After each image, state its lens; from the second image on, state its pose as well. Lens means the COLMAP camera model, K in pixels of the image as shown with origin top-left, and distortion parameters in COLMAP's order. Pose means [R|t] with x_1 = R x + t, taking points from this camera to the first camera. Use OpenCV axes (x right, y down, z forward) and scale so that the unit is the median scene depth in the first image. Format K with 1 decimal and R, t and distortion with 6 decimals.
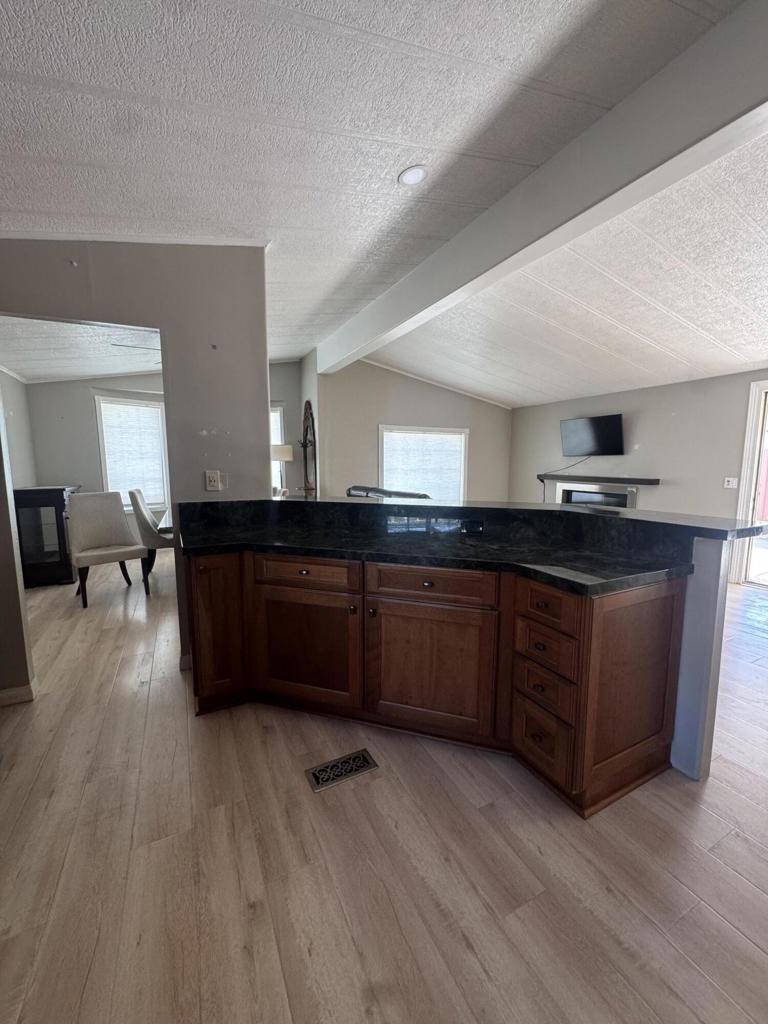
lens RADIAL K [[410.6, 0, 381.9], [0, 410.6, 511.5], [0, 0, 1]] dist [-0.000211, 0.000083]
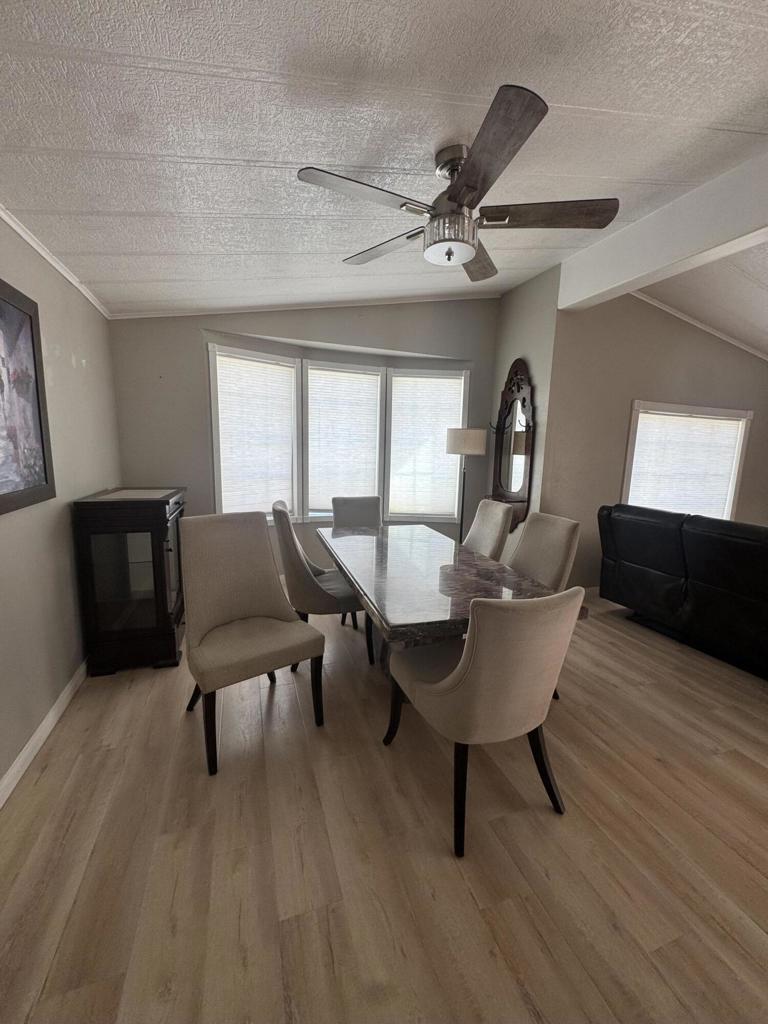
lens RADIAL K [[410.6, 0, 387.6], [0, 410.6, 511.4], [0, 0, 1]] dist [-0.000211, 0.000083]
pose [[0.991624, 0.052111, -0.118176, -0.316935], [-0.047382, 0.997973, 0.042481, -0.060325], [0.120151, -0.036525, 0.992084, 0.372748]]
